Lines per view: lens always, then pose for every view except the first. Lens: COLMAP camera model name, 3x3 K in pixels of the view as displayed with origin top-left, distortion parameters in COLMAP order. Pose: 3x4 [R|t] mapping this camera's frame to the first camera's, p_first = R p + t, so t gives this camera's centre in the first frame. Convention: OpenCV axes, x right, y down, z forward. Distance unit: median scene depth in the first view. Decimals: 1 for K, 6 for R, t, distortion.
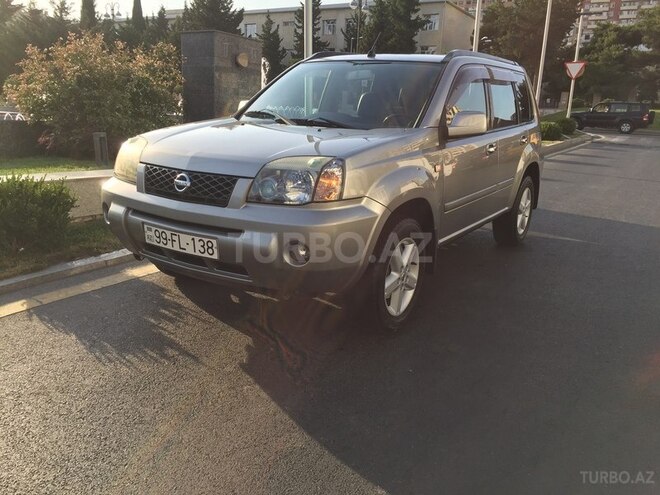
lens RADIAL K [[577.7, 0, 328.5], [0, 577.7, 245.5], [0, 0, 1]] dist [0.070431, -0.082725]
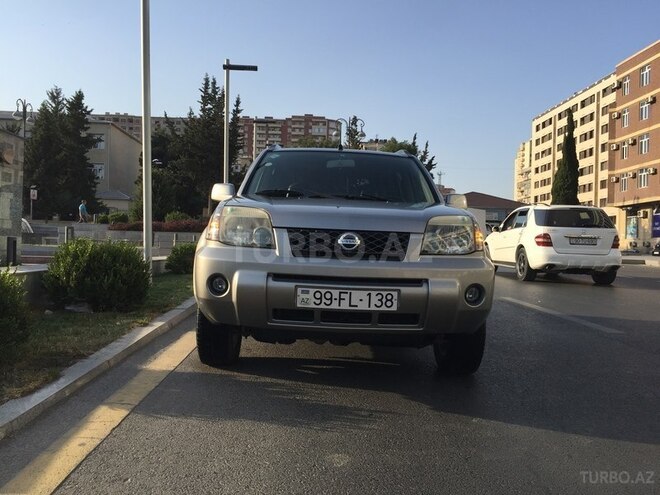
lens RADIAL K [[577.7, 0, 328.8], [0, 577.7, 248.1], [0, 0, 1]] dist [0.070431, -0.082725]
pose [[0.827740, -0.019669, 0.560767, -0.837162], [0.130322, 0.978796, -0.158035, 0.059676], [-0.545768, 0.203892, 0.812752, 0.177389]]
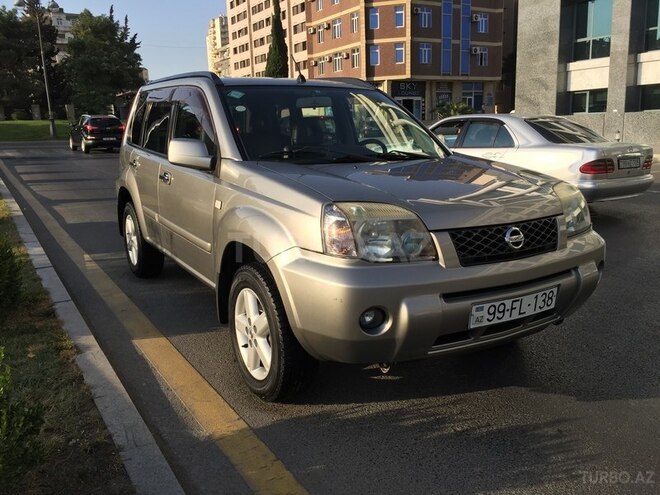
lens RADIAL K [[577.7, 0, 331.8], [0, 577.7, 247.8], [0, 0, 1]] dist [0.070431, -0.082725]
pose [[0.432190, -0.233461, 0.871038, -1.073588], [0.242281, 0.960454, 0.137212, -0.266812], [-0.868626, 0.151734, 0.471662, 0.810712]]
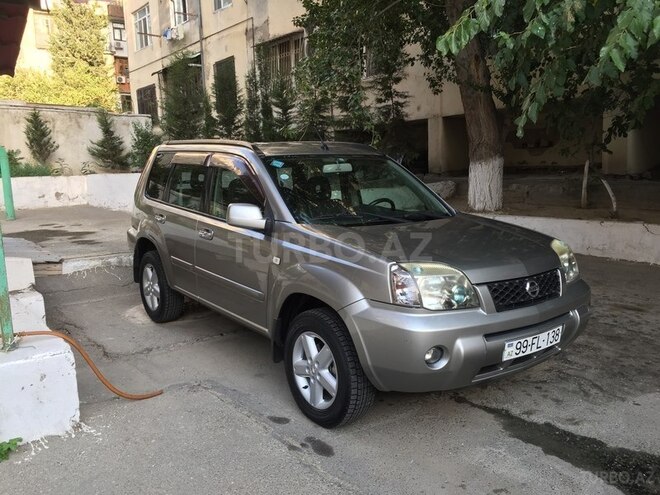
lens RADIAL K [[577.7, 0, 332.3], [0, 577.7, 250.8], [0, 0, 1]] dist [0.070431, -0.082725]
pose [[0.332205, -0.193551, 0.923135, -1.315532], [0.241999, 0.963447, 0.114916, -0.376560], [-0.911634, 0.185222, 0.366901, 0.903288]]
